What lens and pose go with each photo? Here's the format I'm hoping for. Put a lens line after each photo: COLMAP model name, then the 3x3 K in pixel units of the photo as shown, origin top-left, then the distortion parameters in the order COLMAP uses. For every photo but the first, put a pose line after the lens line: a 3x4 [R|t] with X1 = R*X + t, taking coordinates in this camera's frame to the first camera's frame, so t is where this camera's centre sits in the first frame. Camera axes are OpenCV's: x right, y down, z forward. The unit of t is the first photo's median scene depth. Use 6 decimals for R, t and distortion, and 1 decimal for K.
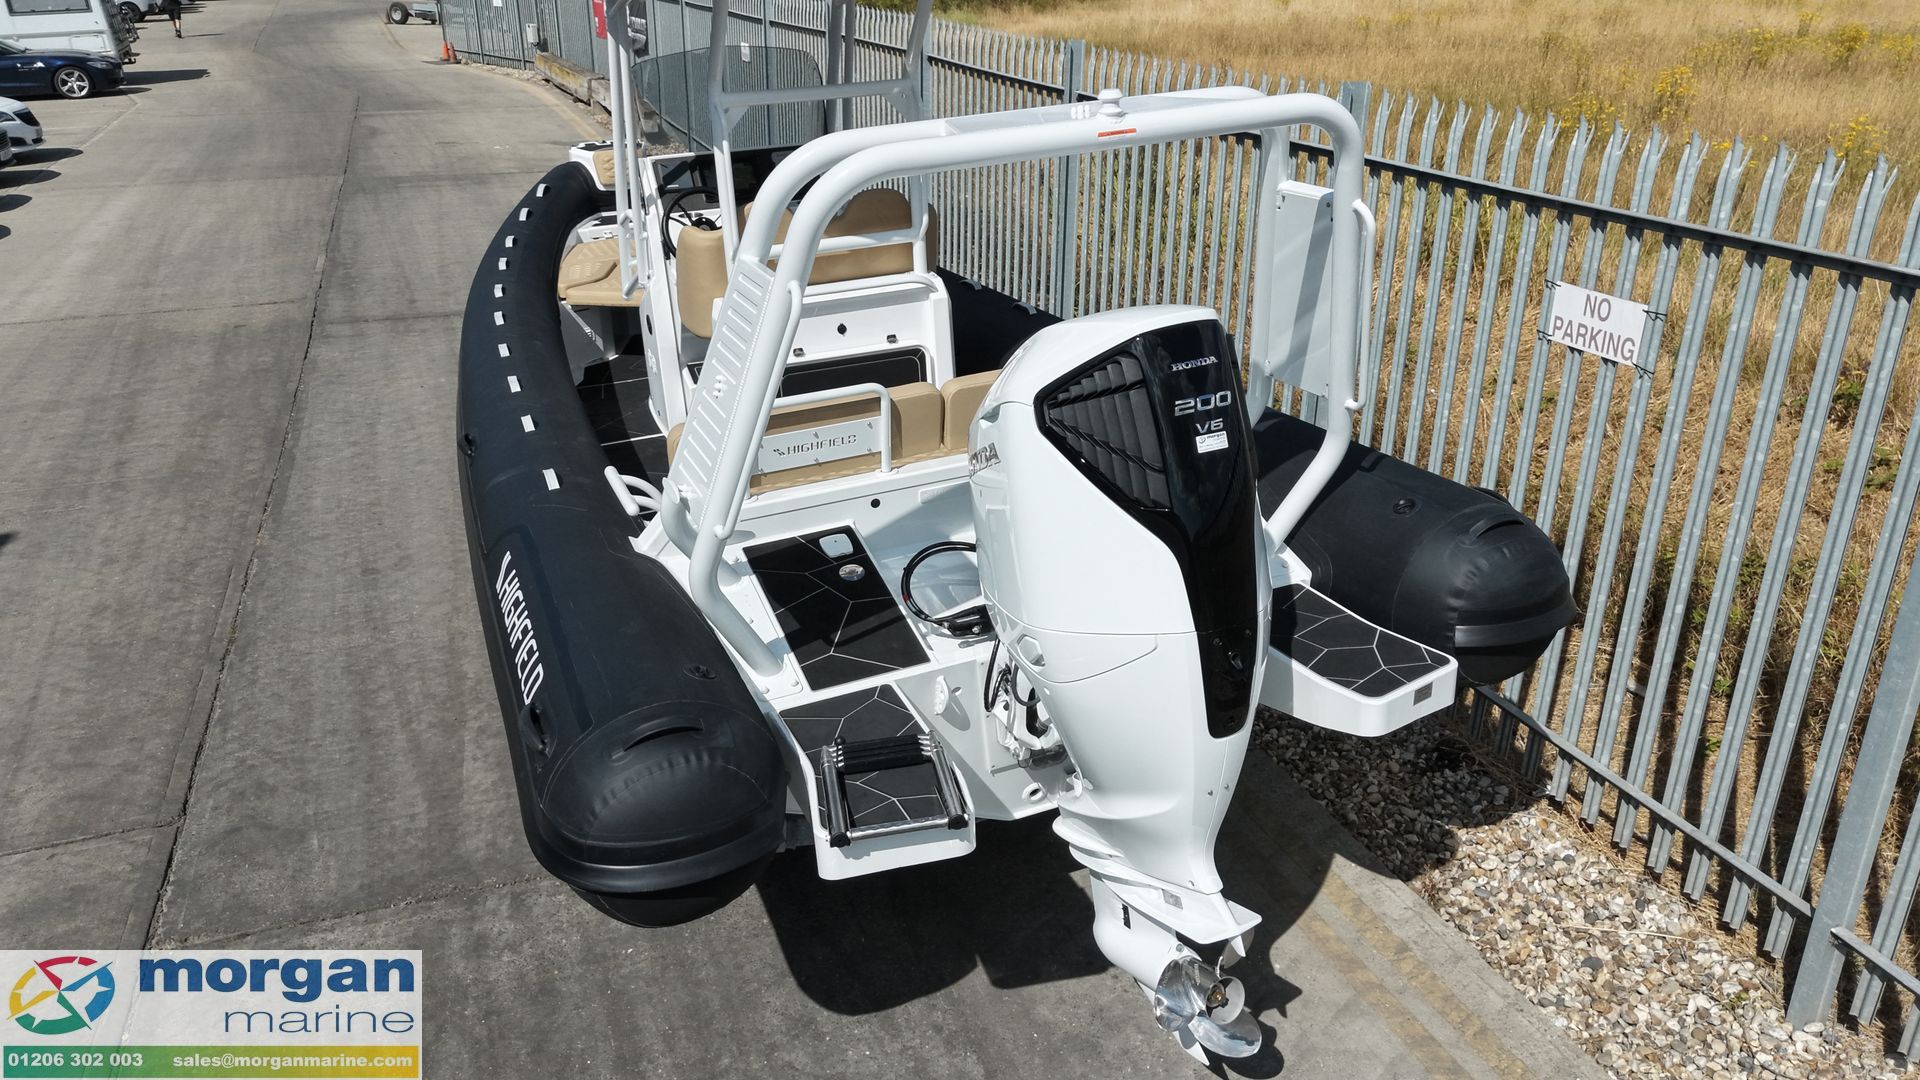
lens RADIAL K [[1421.9, 0, 955.9], [0, 1421.9, 535.0], [0, 0, 1]] dist [0.053266, -0.045787]
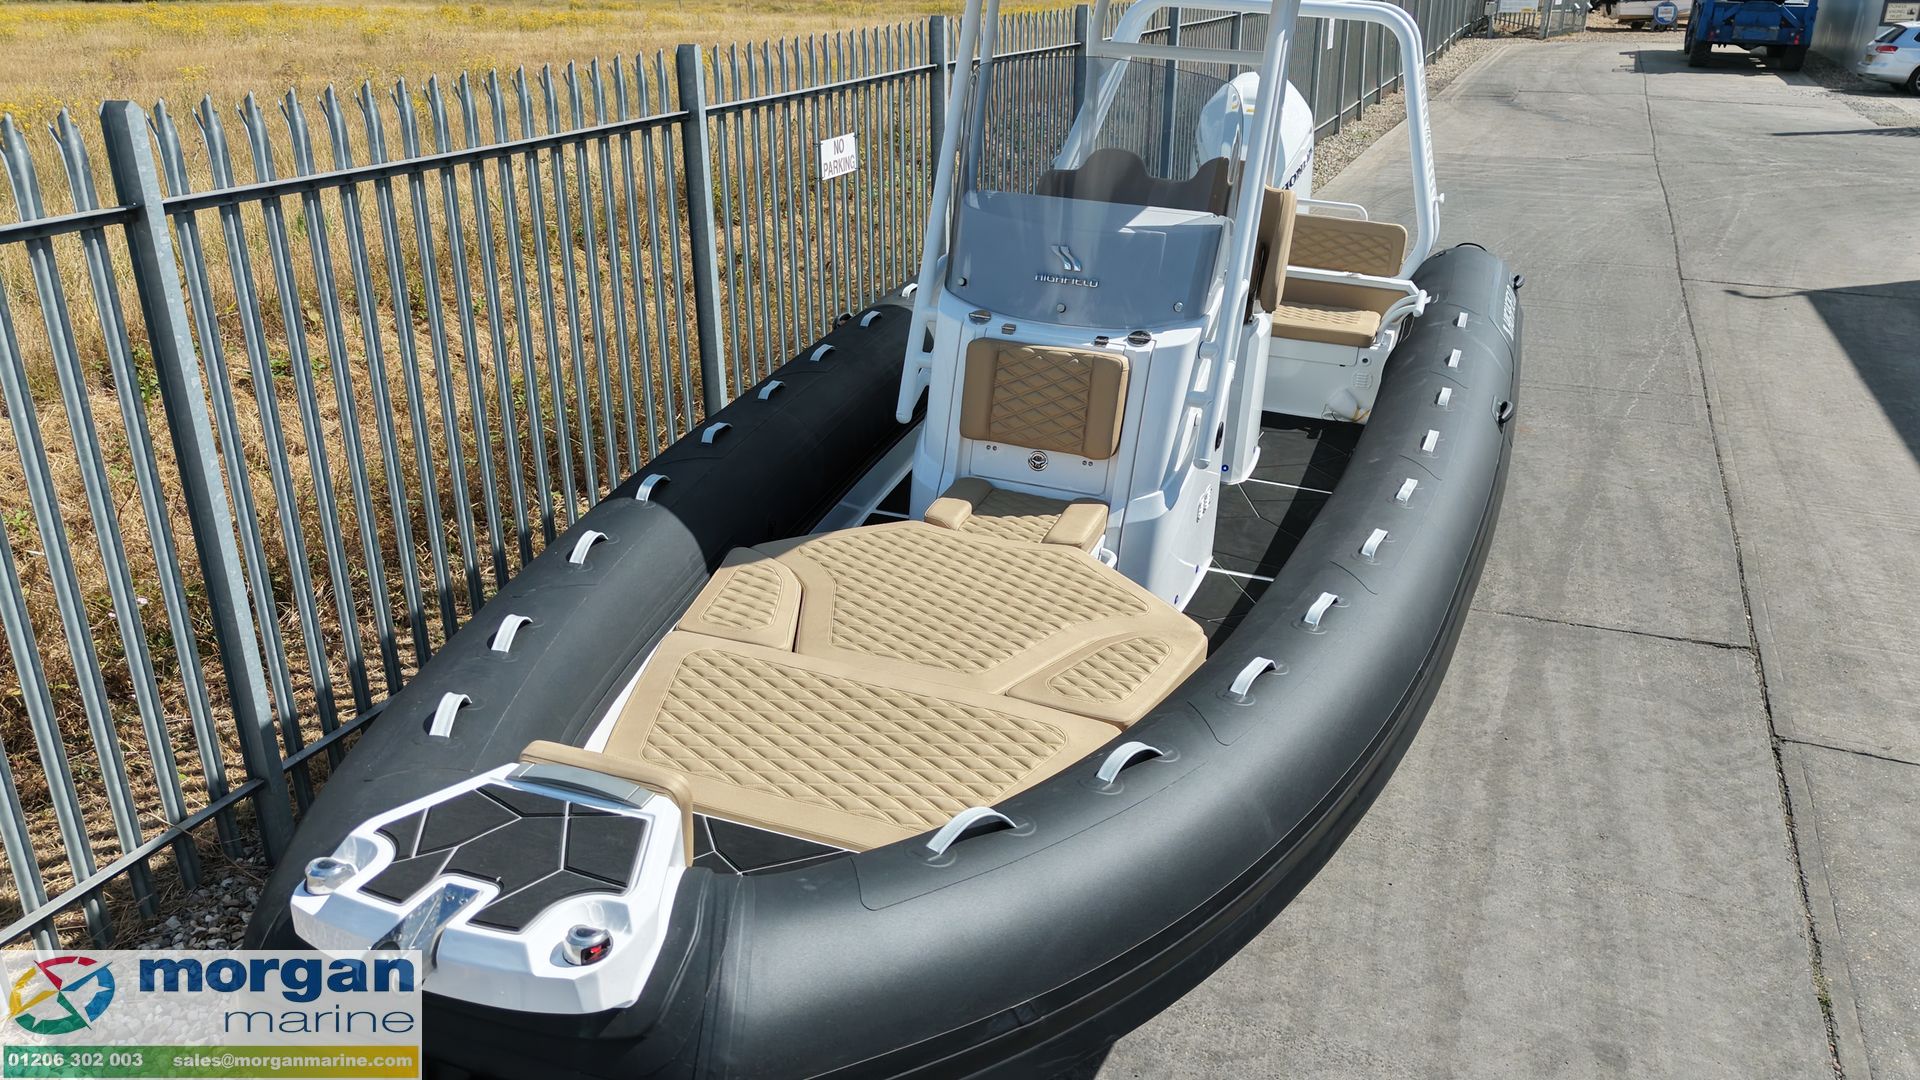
lens RADIAL K [[1421.9, 0, 955.9], [0, 1421.9, 535.0], [0, 0, 1]] dist [0.053266, -0.045787]
pose [[-0.739023, -0.257359, 0.622584, -0.805399], [0.258878, 0.744708, 0.615136, -0.816221], [-0.621954, 0.615773, -0.483732, 2.022840]]
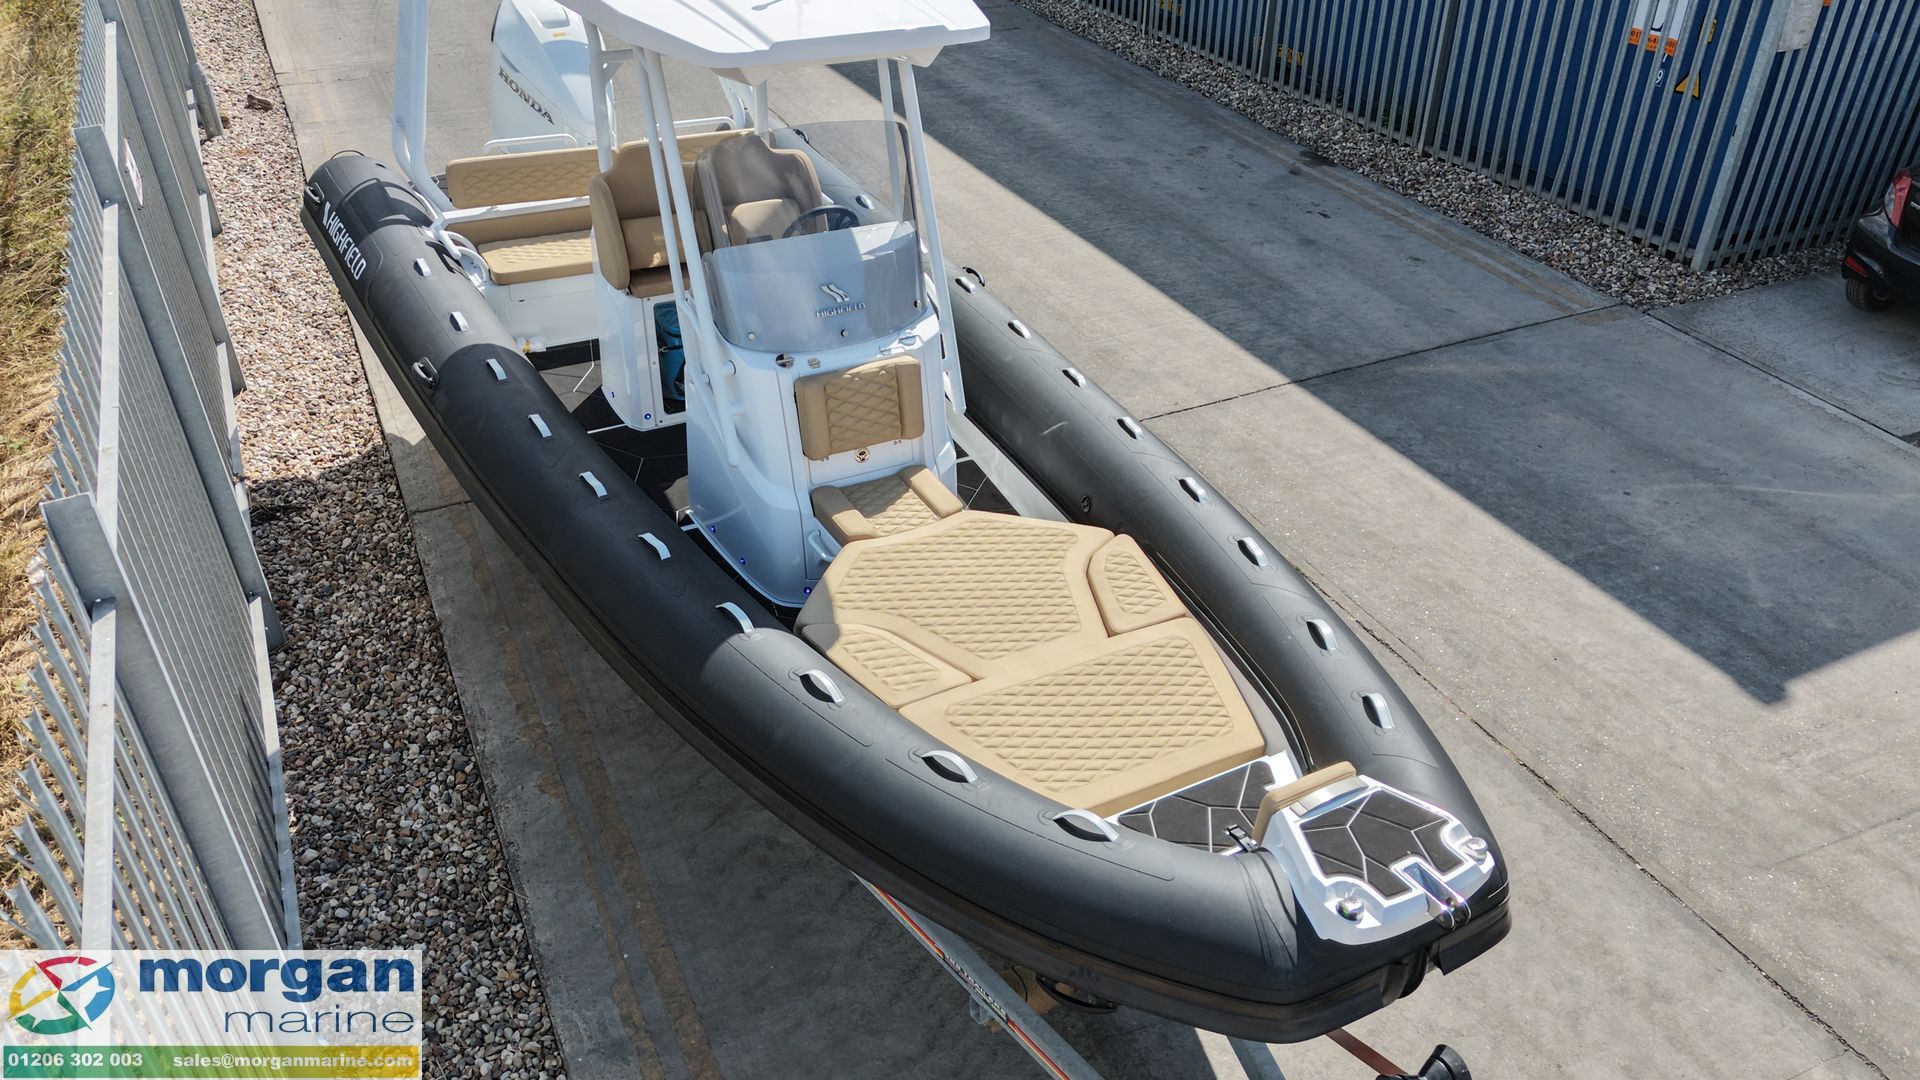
lens RADIAL K [[1411.2, 0, 960.0], [0, 1411.2, 540.0], [0, 0, 1]] dist [0.082644, -0.092079]
pose [[-0.994456, 0.062032, -0.084909, -0.227849], [-0.037701, 0.543458, 0.838589, -1.197319], [0.098163, 0.837141, -0.538107, 2.194336]]
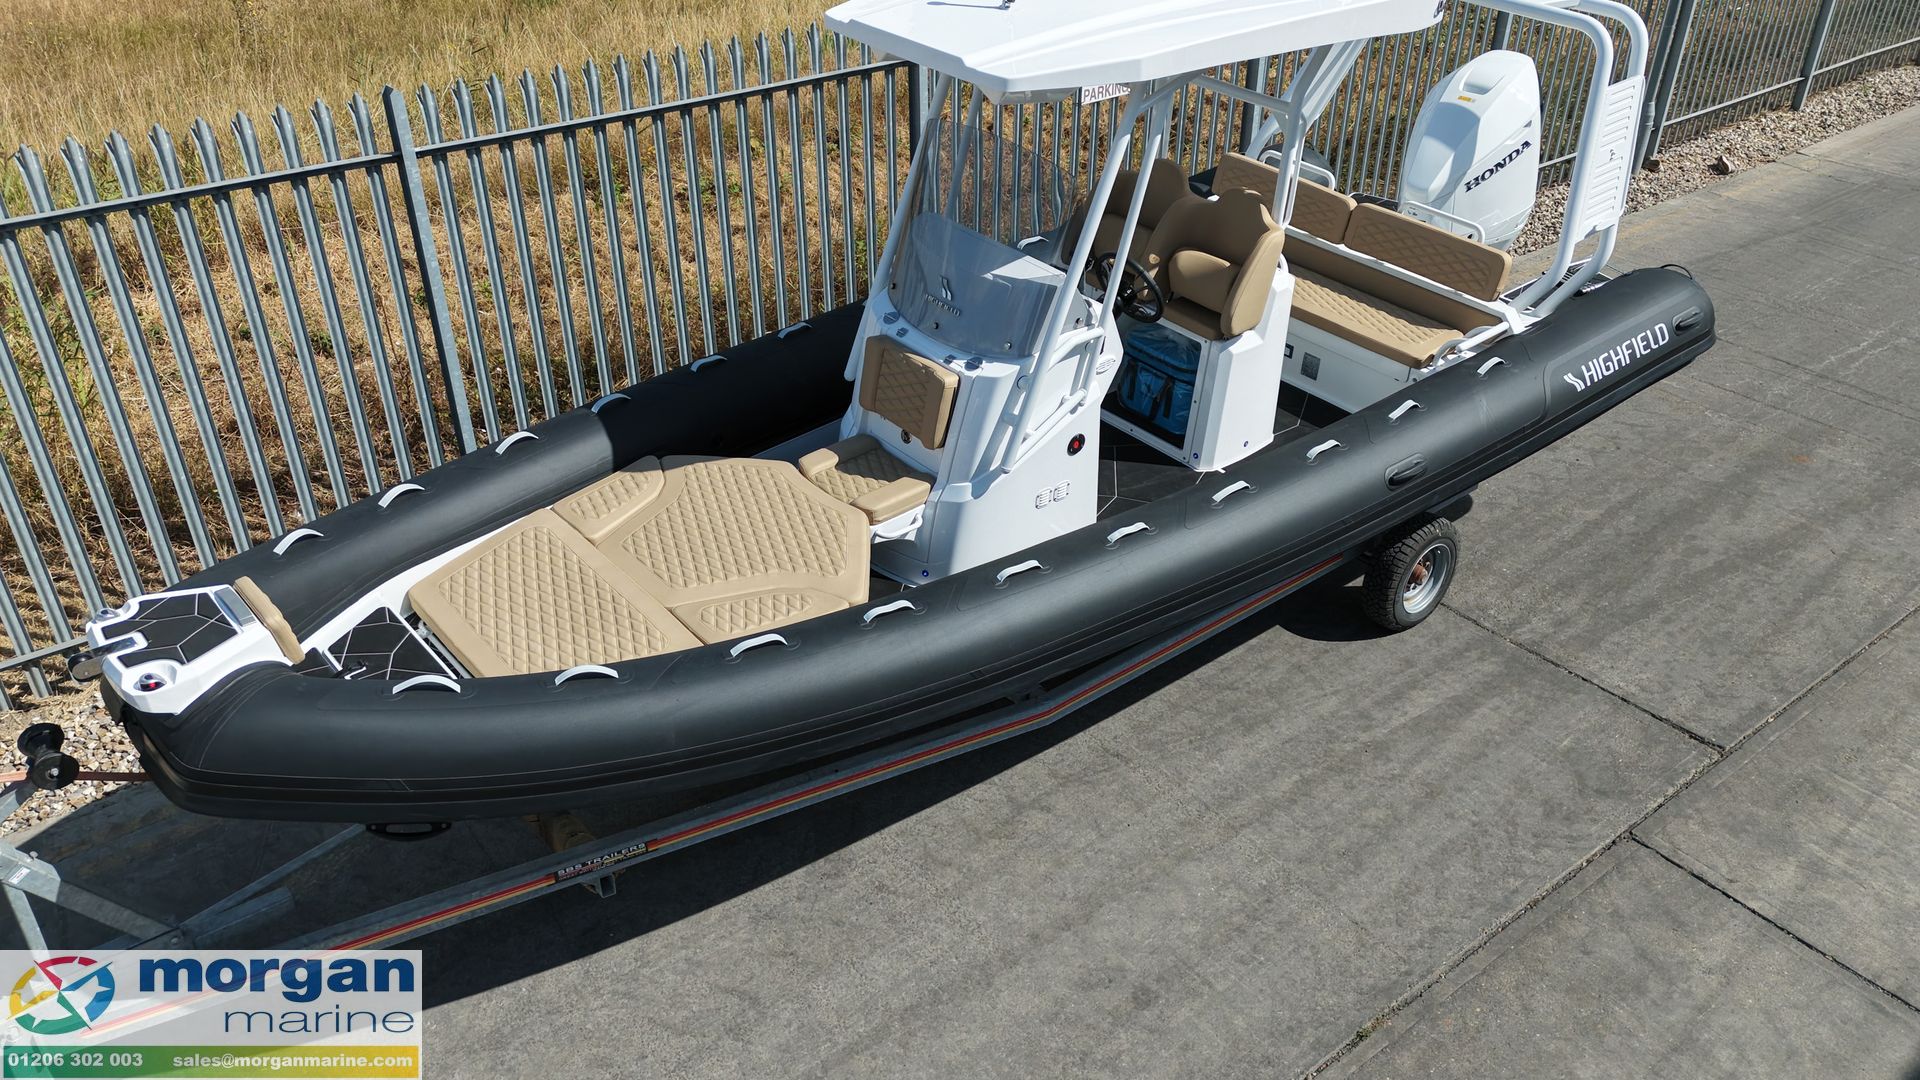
lens RADIAL K [[1421.9, 0, 955.9], [0, 1421.9, 535.0], [0, 0, 1]] dist [0.053266, -0.045787]
pose [[-0.312577, -0.506756, 0.803427, -1.291557], [0.364492, 0.717074, 0.594097, -0.914313], [-0.877178, 0.478544, -0.039432, 1.557700]]
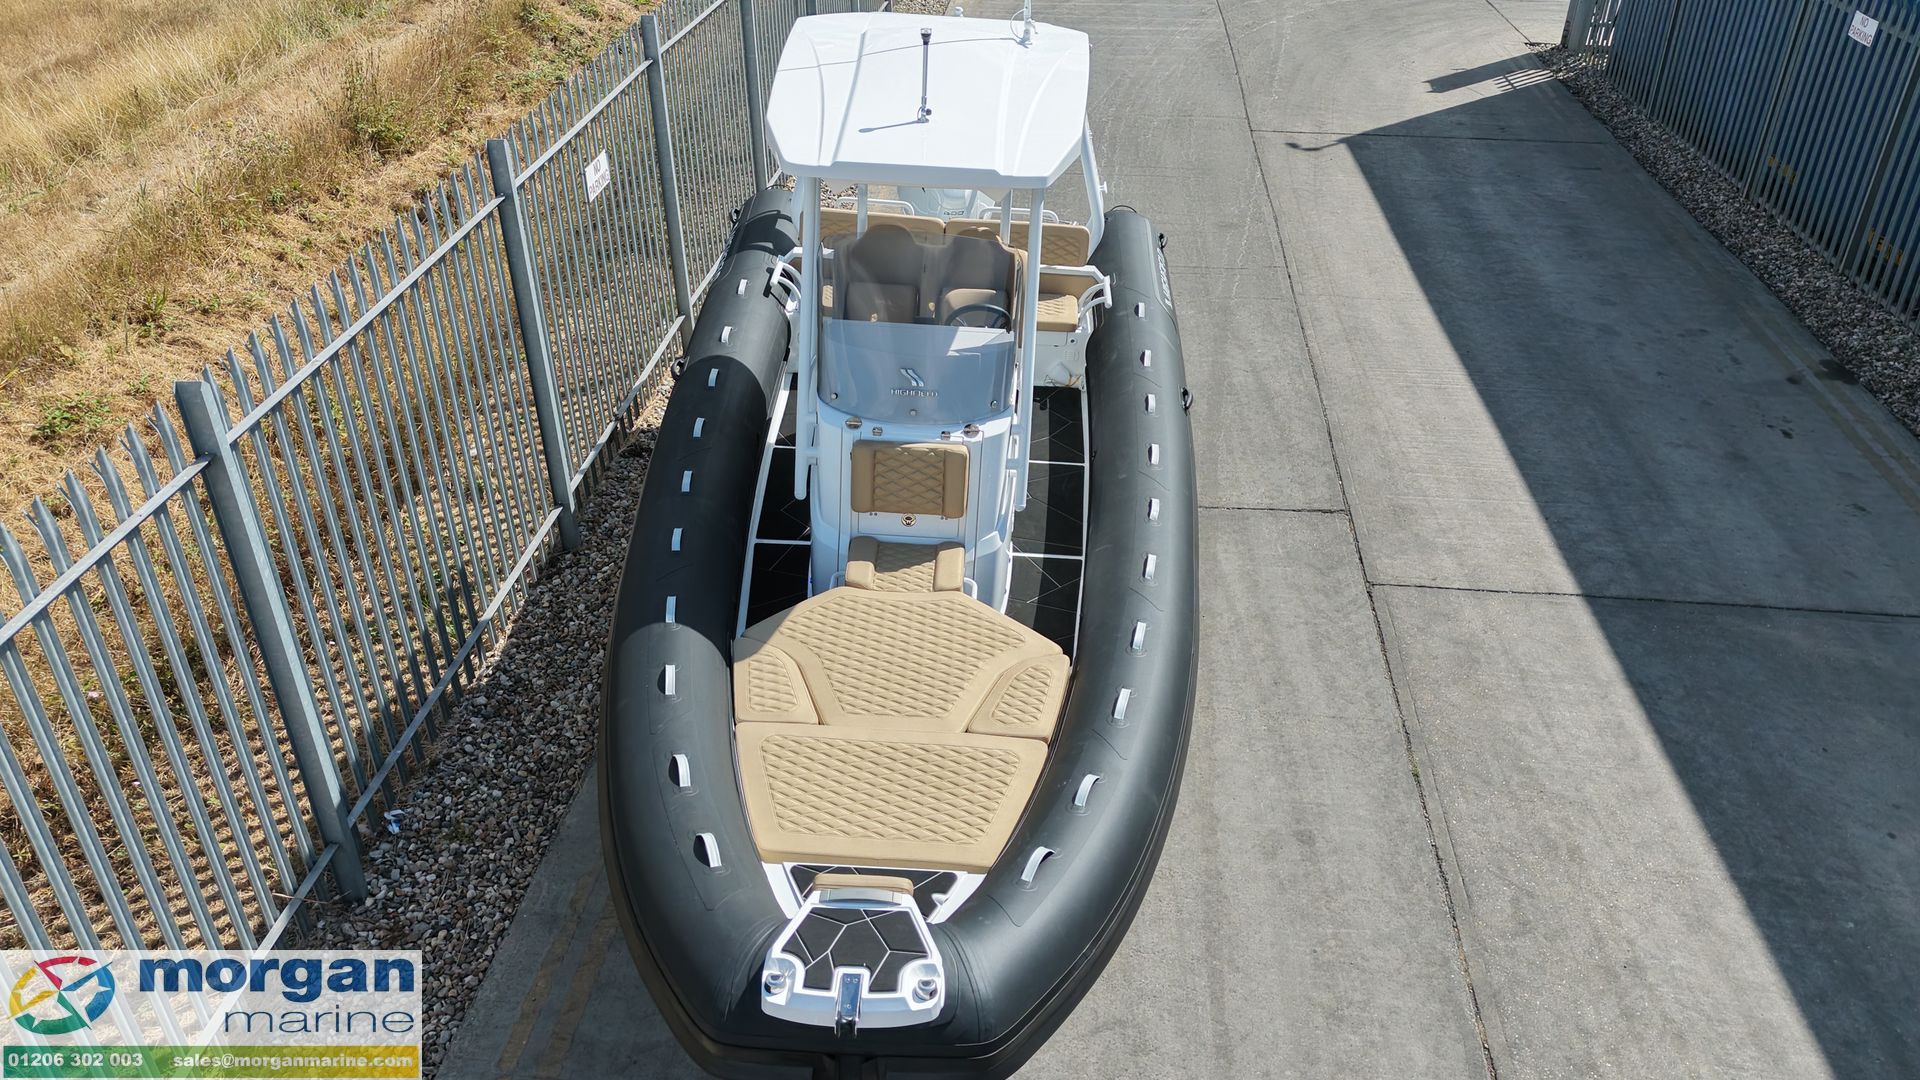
lens RADIAL K [[1411.2, 0, 960.0], [0, 1411.2, 540.0], [0, 0, 1]] dist [0.082644, -0.092079]
pose [[-0.906216, -0.224883, 0.358051, -0.765370], [0.163465, 0.594638, 0.787201, -1.272499], [-0.389939, 0.771902, -0.502109, 2.157910]]
